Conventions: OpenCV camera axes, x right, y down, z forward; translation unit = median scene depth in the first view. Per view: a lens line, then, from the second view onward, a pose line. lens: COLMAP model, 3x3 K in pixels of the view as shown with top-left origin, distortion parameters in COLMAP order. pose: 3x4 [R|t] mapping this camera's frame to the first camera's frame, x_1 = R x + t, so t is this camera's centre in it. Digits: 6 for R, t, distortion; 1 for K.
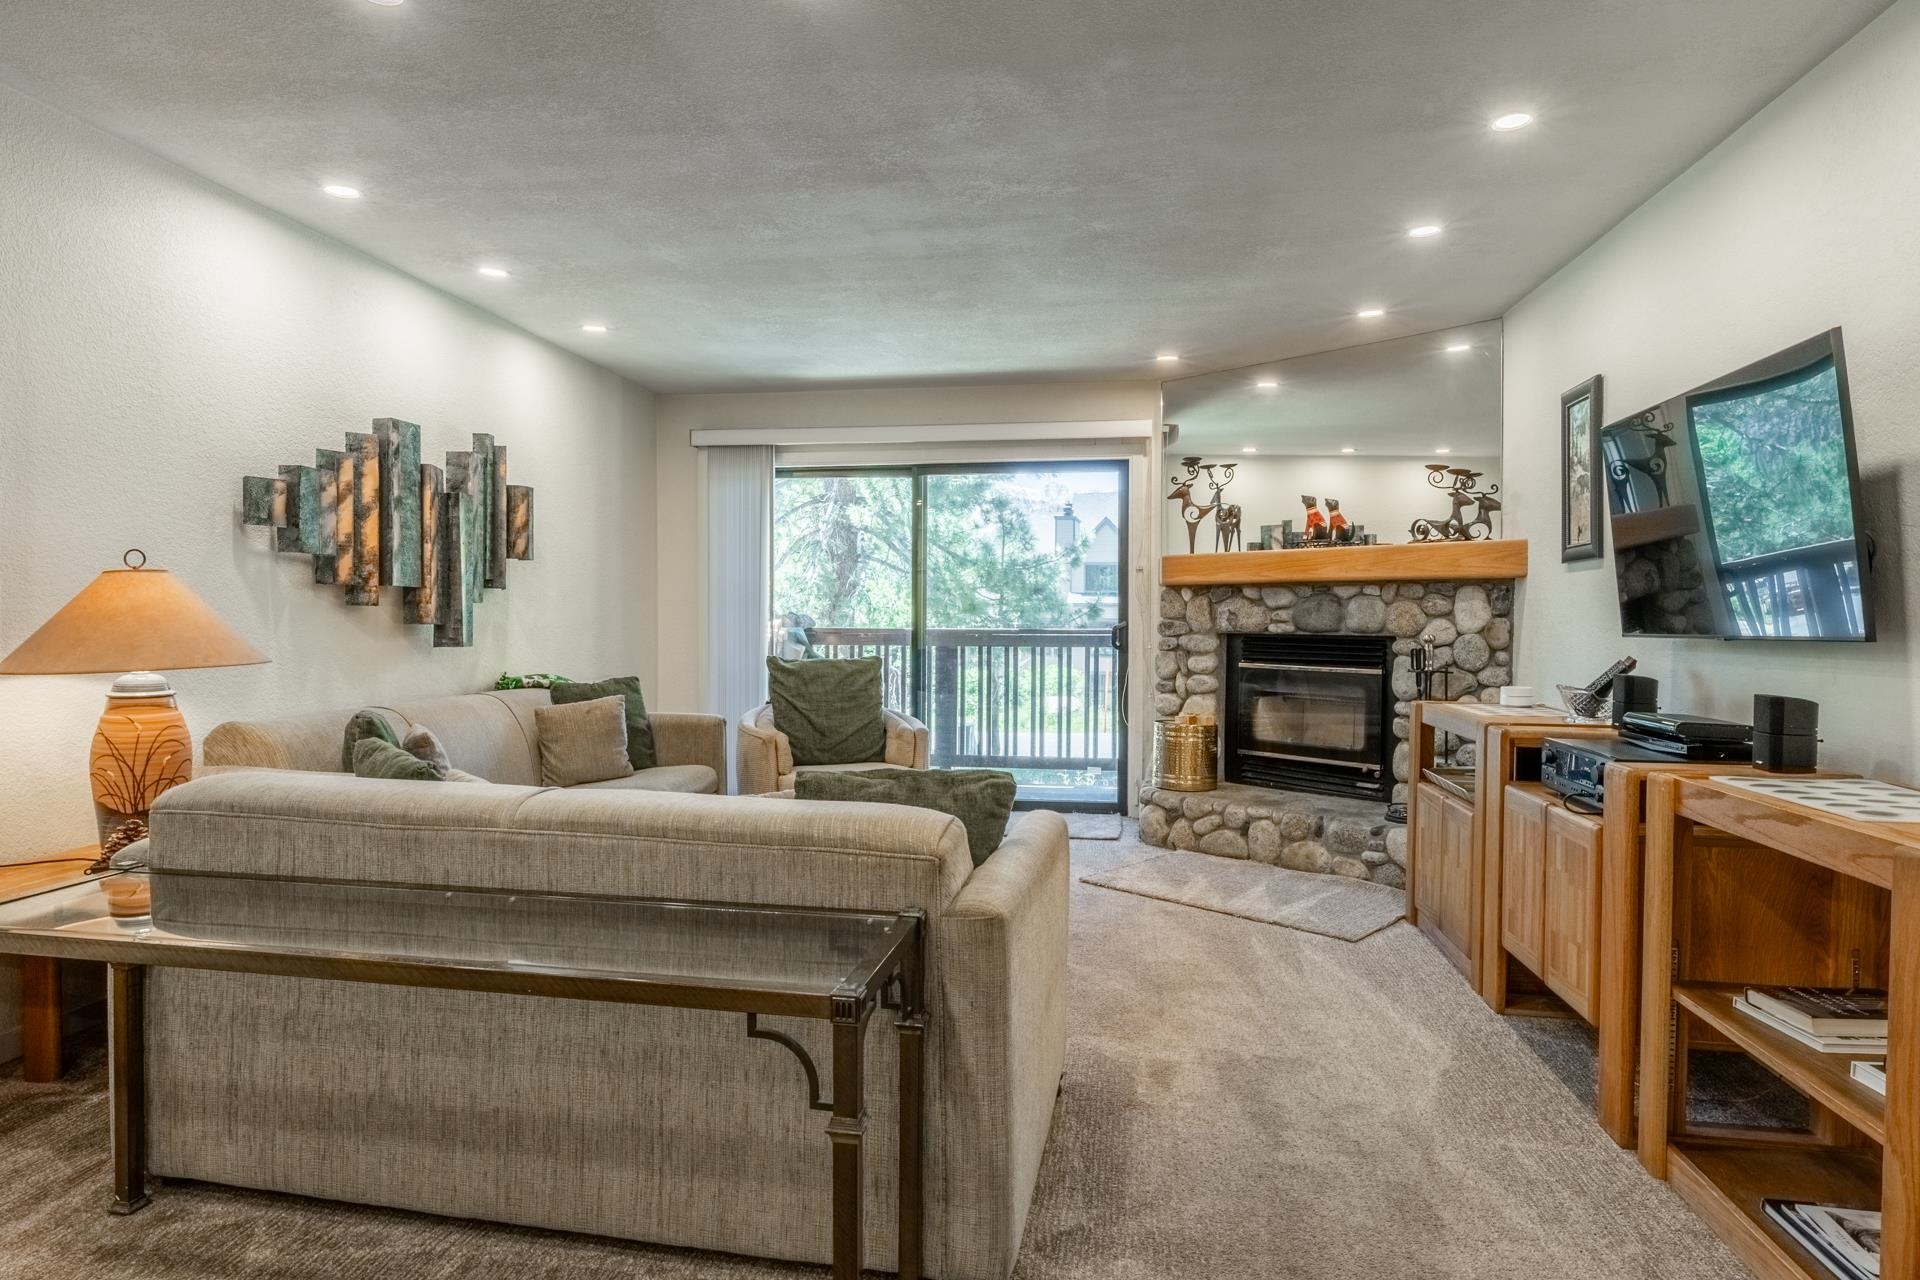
lens RADIAL K [[1058.3, 0, 963.1], [0, 1058.3, 627.3], [0, 0, 1]] dist [-0.009758, 0.002190]
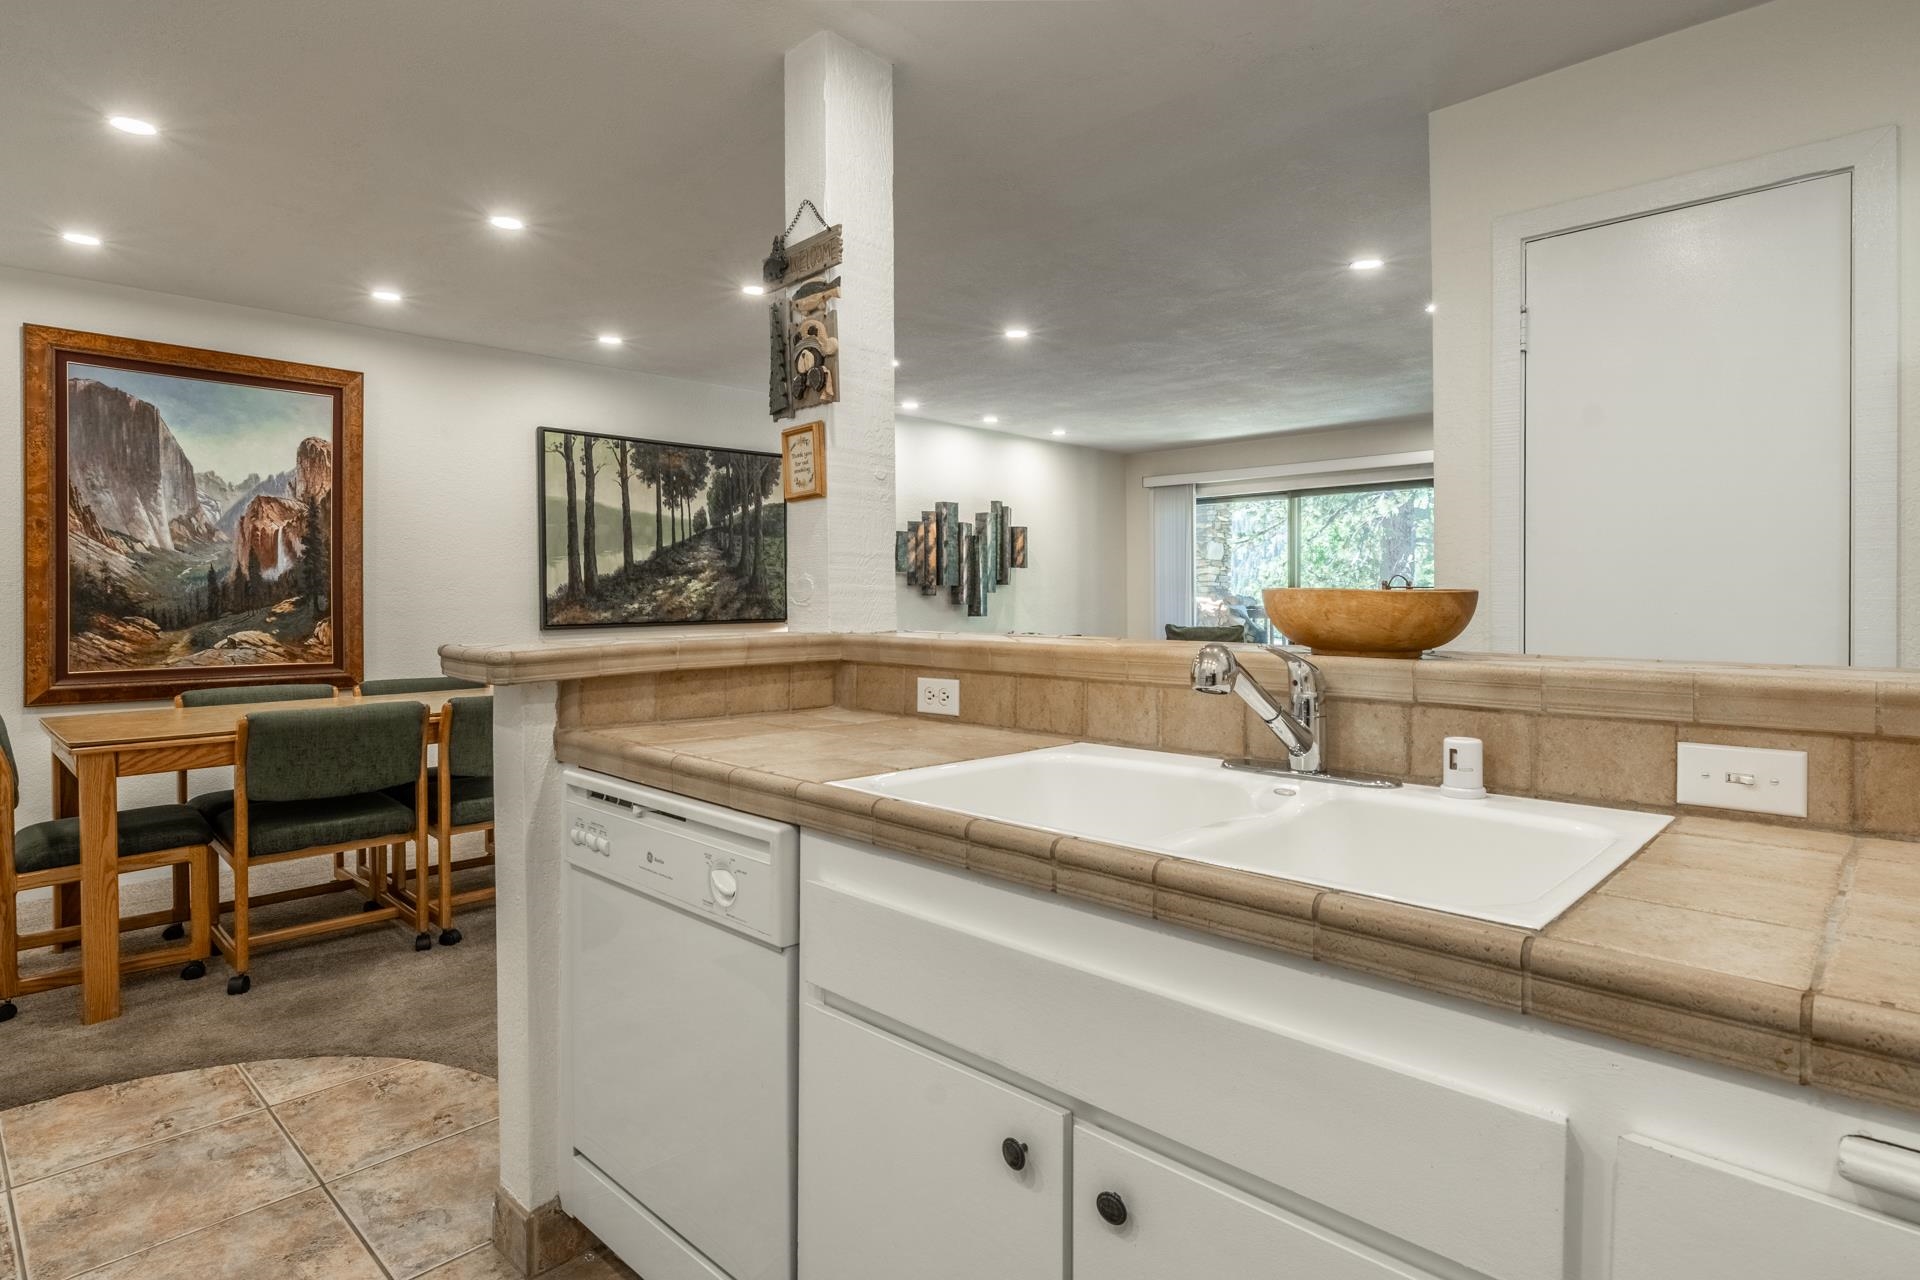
lens RADIAL K [[1006.3, 0, 981.2], [0, 1006.3, 602.5], [0, 0, 1]] dist [0.007930, -0.006012]
pose [[0.828697, -0.002483, -0.559693, 0.484324], [0.000828, 0.999995, -0.003210, -0.001064], [0.559698, 0.002197, 0.828694, -0.445684]]
